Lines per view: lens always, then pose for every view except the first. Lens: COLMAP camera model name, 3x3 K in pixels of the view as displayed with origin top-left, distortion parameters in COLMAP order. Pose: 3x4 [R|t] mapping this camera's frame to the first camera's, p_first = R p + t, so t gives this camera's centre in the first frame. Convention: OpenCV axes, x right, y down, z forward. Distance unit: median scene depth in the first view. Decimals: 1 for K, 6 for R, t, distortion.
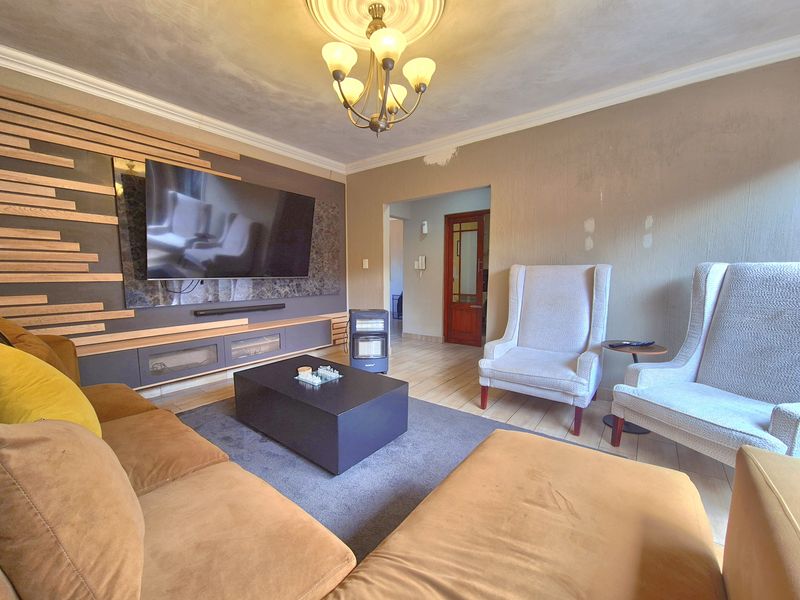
lens RADIAL K [[335.1, 0, 398.5], [0, 335.1, 306.6], [0, 0, 1]] dist [0.000062, 0.000114]
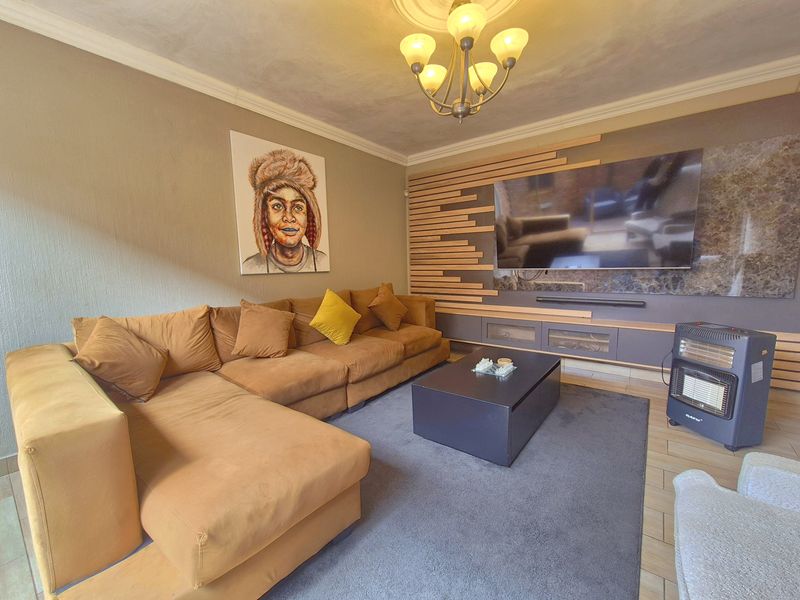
lens RADIAL K [[335.1, 0, 398.5], [0, 335.1, 306.6], [0, 0, 1]] dist [0.000062, 0.000114]
pose [[-0.004857, 0.128368, -0.991715, 0.586415], [-0.083777, 0.988188, 0.128321, -0.065543], [0.996473, 0.083706, 0.005954, 0.547271]]
